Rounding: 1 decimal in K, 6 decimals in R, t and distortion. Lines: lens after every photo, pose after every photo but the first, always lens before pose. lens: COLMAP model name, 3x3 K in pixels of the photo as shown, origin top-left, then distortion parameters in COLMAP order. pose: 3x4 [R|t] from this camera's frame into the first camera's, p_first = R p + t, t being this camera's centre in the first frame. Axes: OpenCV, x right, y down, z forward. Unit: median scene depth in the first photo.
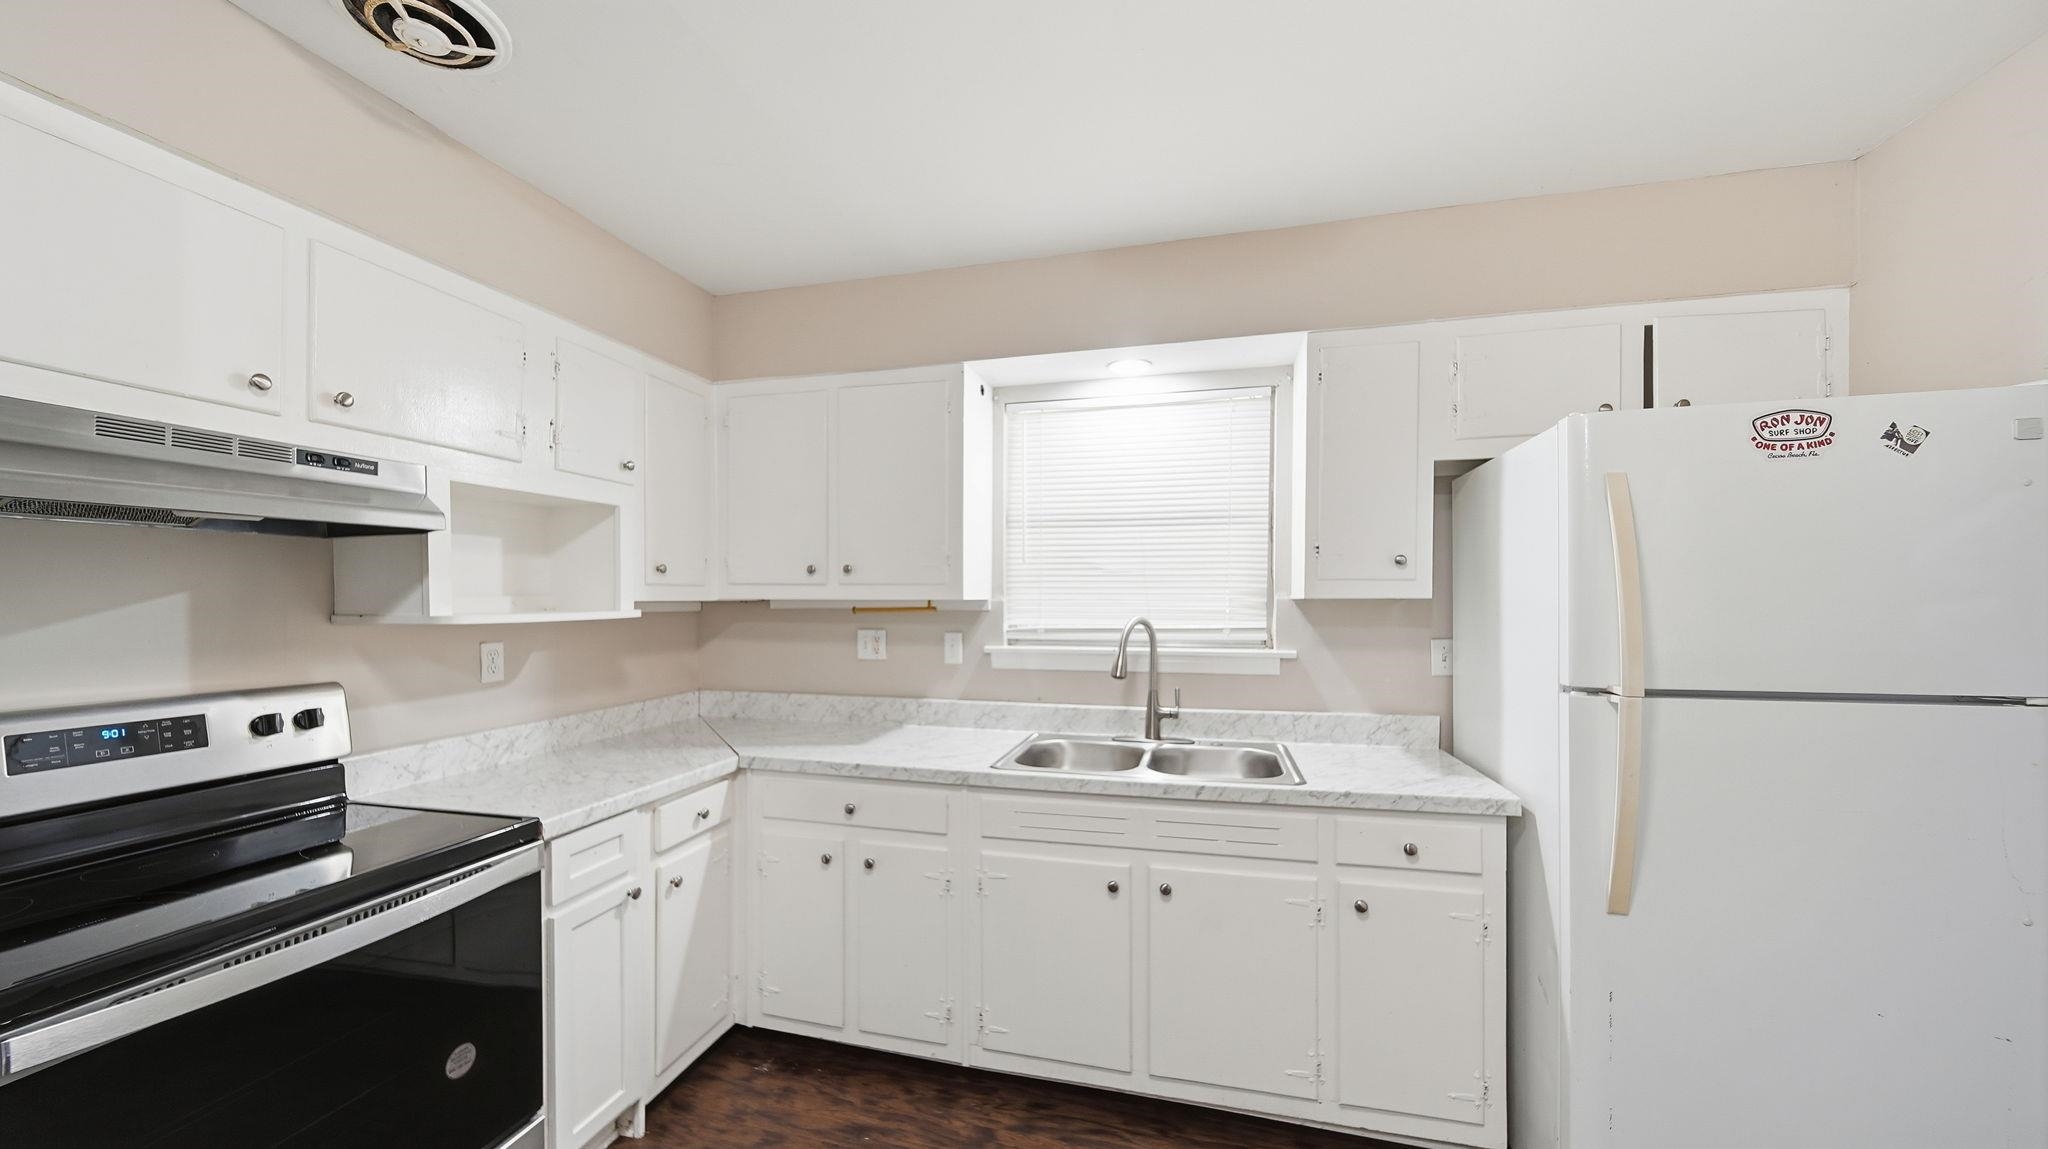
lens RADIAL K [[727.3, 0, 1020.9], [0, 727.3, 603.7], [0, 0, 1]] dist [-0.000528, -0.000373]
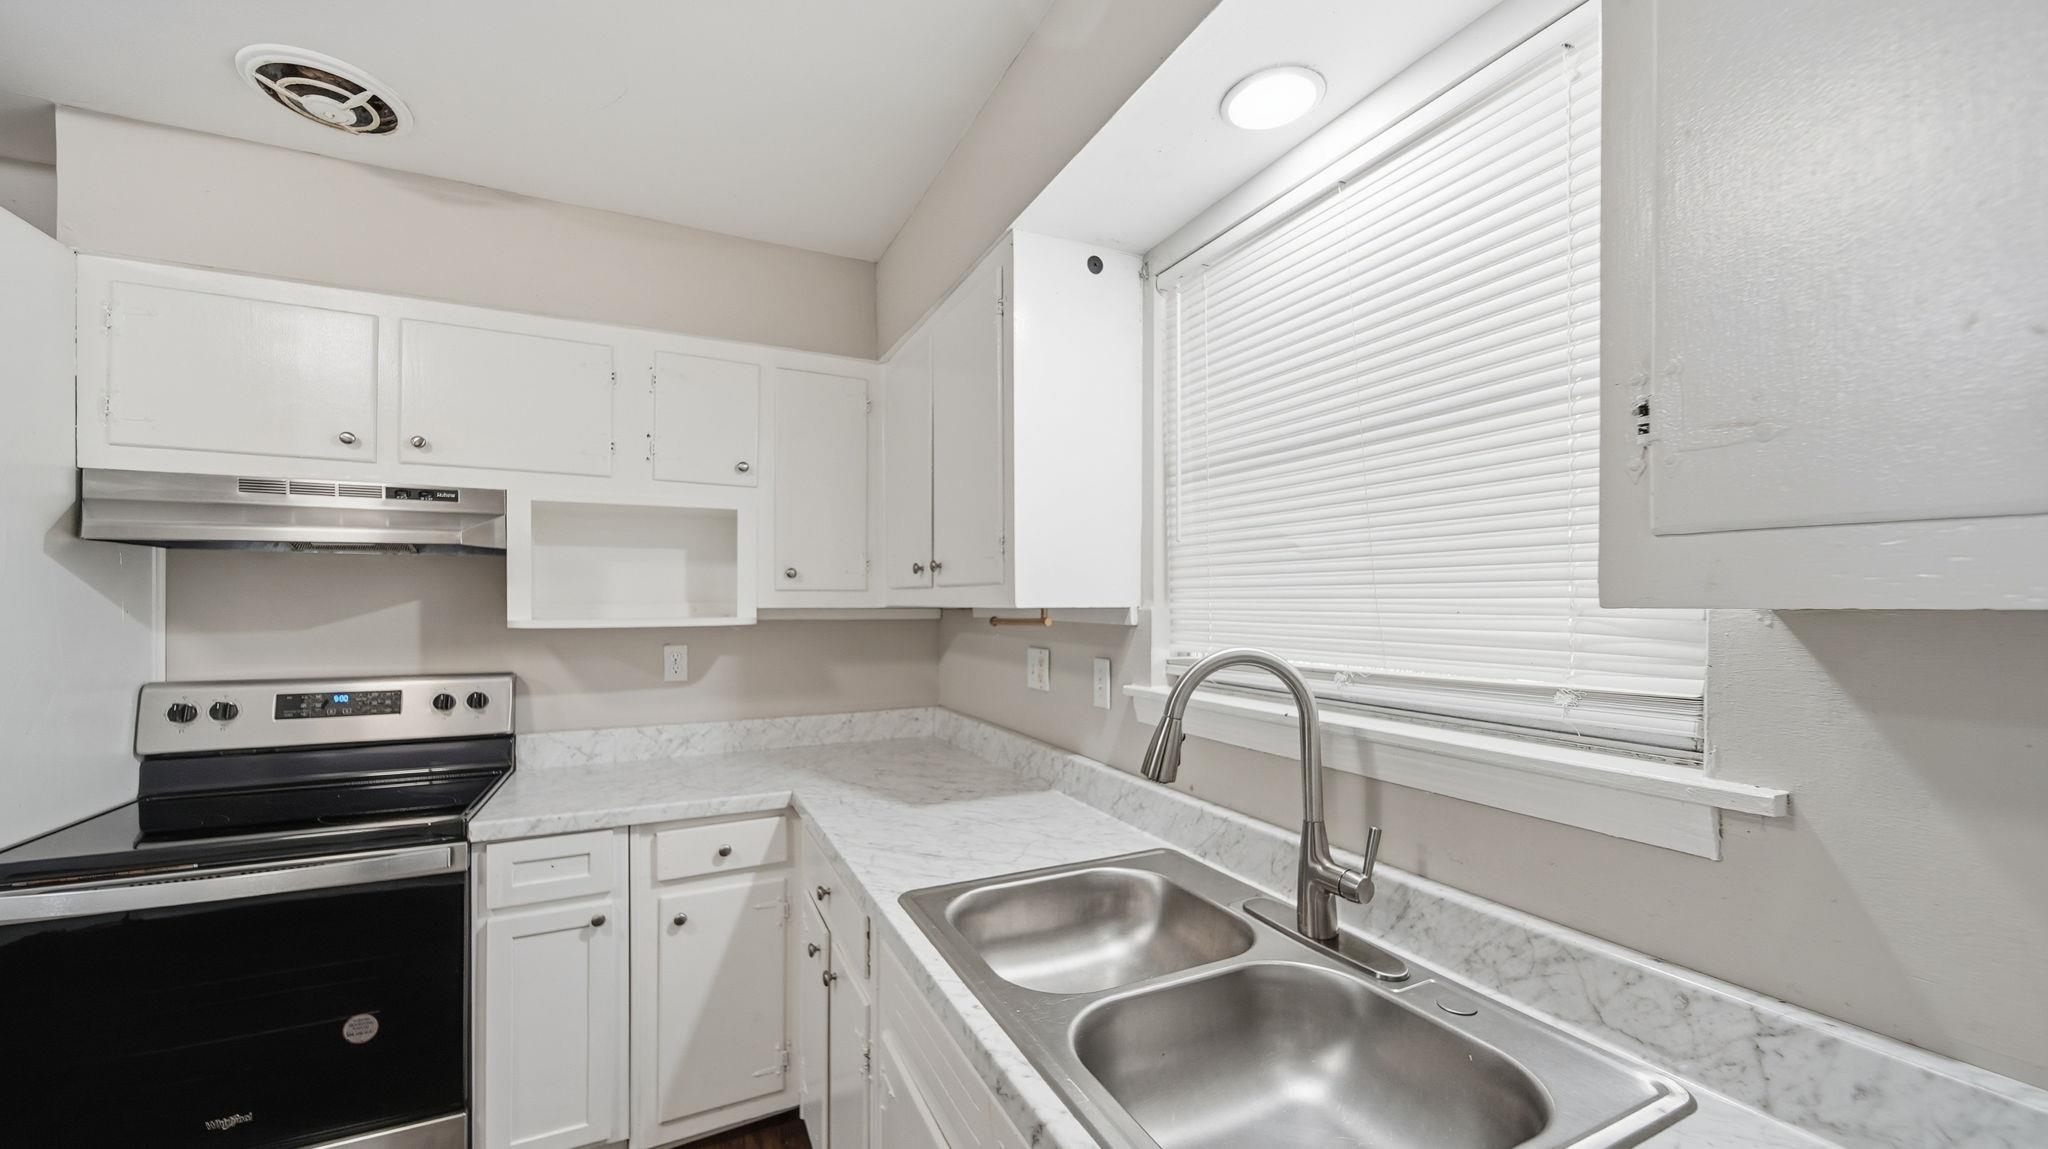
lens RADIAL K [[747.1, 0, 996.9], [0, 747.1, 606.1], [0, 0, 1]] dist [-0.002076, -0.001442]
pose [[0.646310, 0.002156, -0.763072, 0.435989], [-0.006600, 0.999974, -0.002765, -0.005705], [0.763046, 0.006823, 0.646308, 0.624416]]
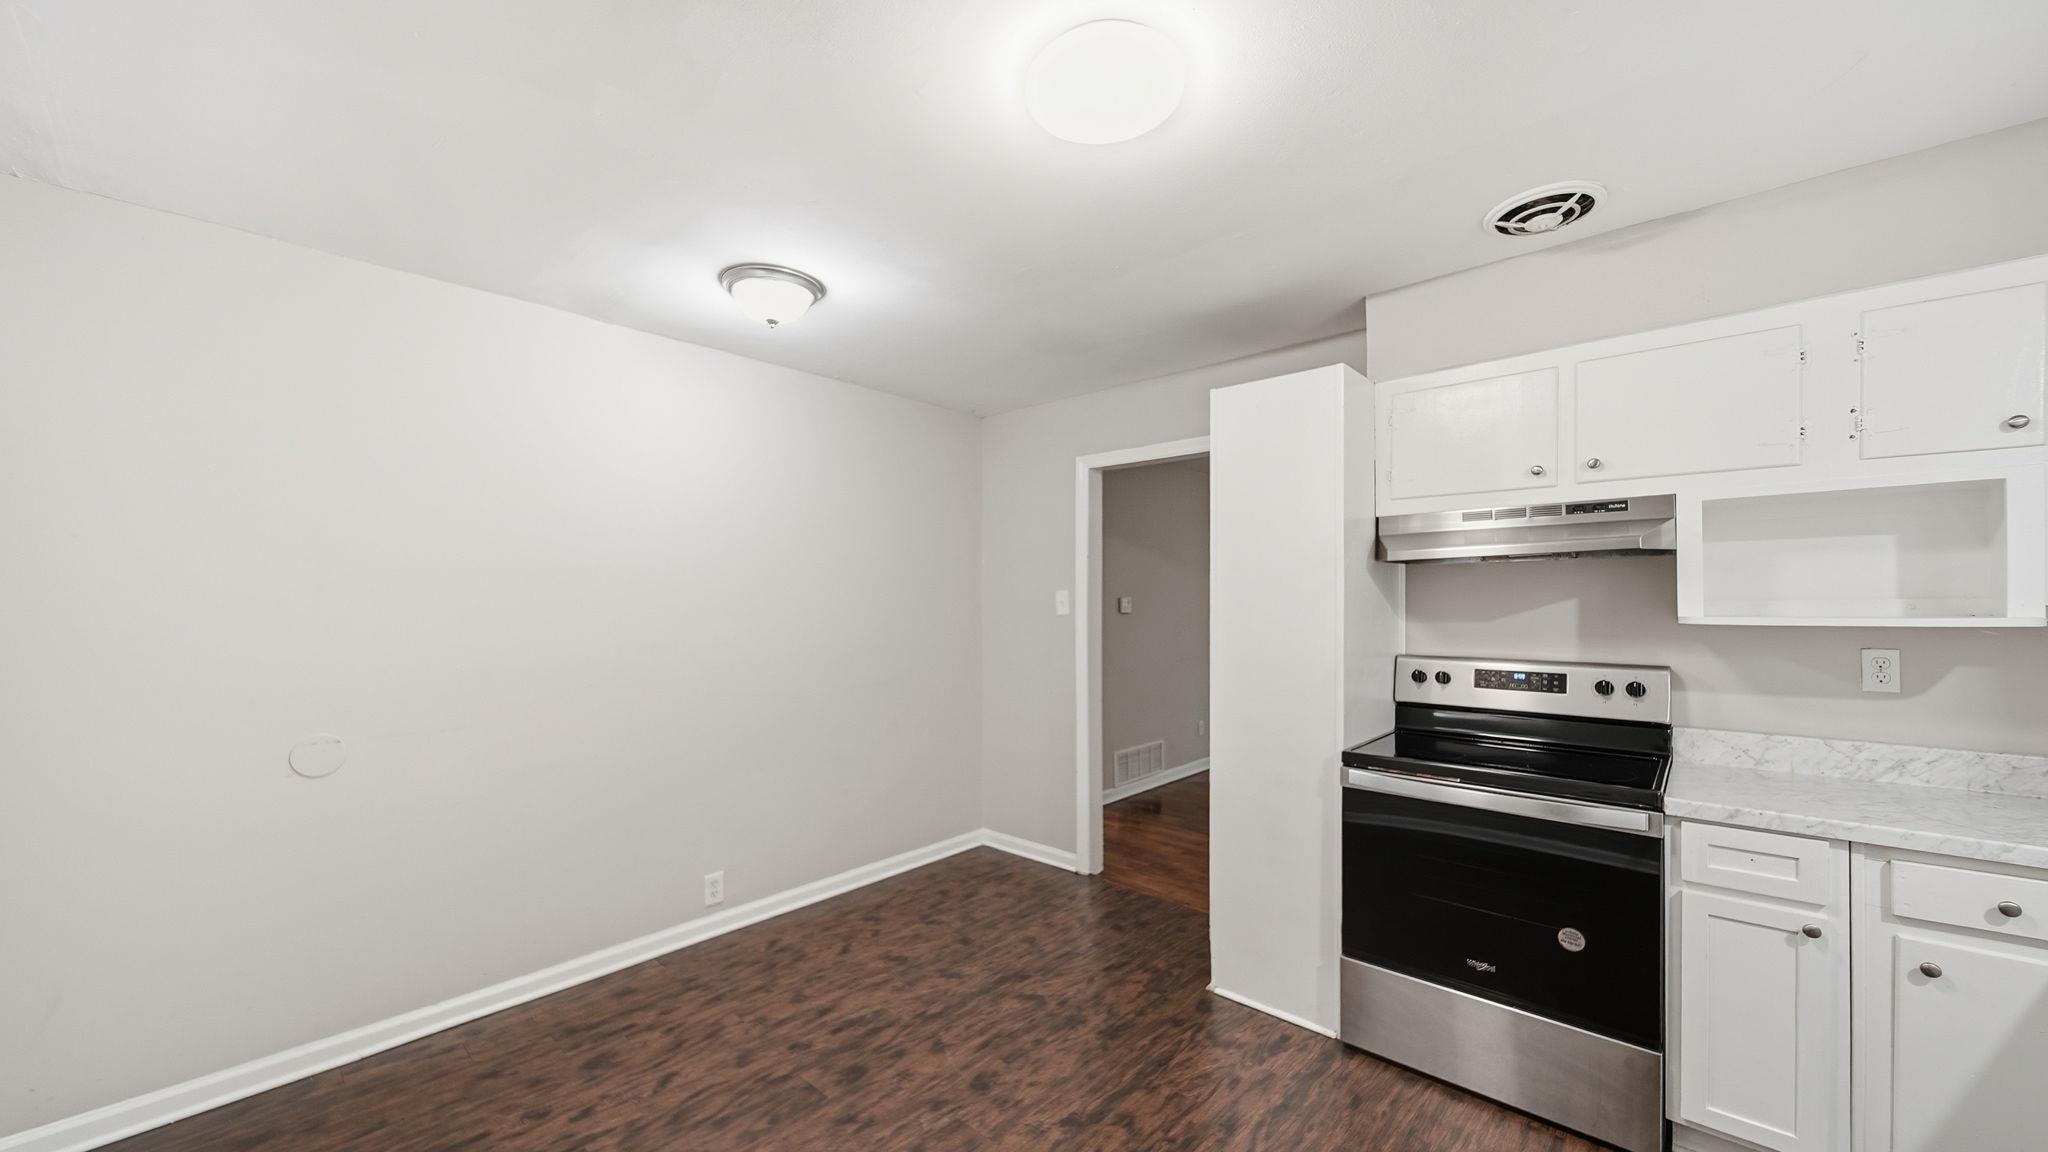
lens RADIAL K [[747.1, 0, 1022.9], [0, 747.1, 598.2], [0, 0, 1]] dist [-0.002076, -0.001442]
pose [[-0.454130, -0.003183, -0.890930, 0.595482], [-0.004615, 0.999989, -0.001220, -0.005536], [0.890924, 0.003558, -0.454139, 0.445136]]
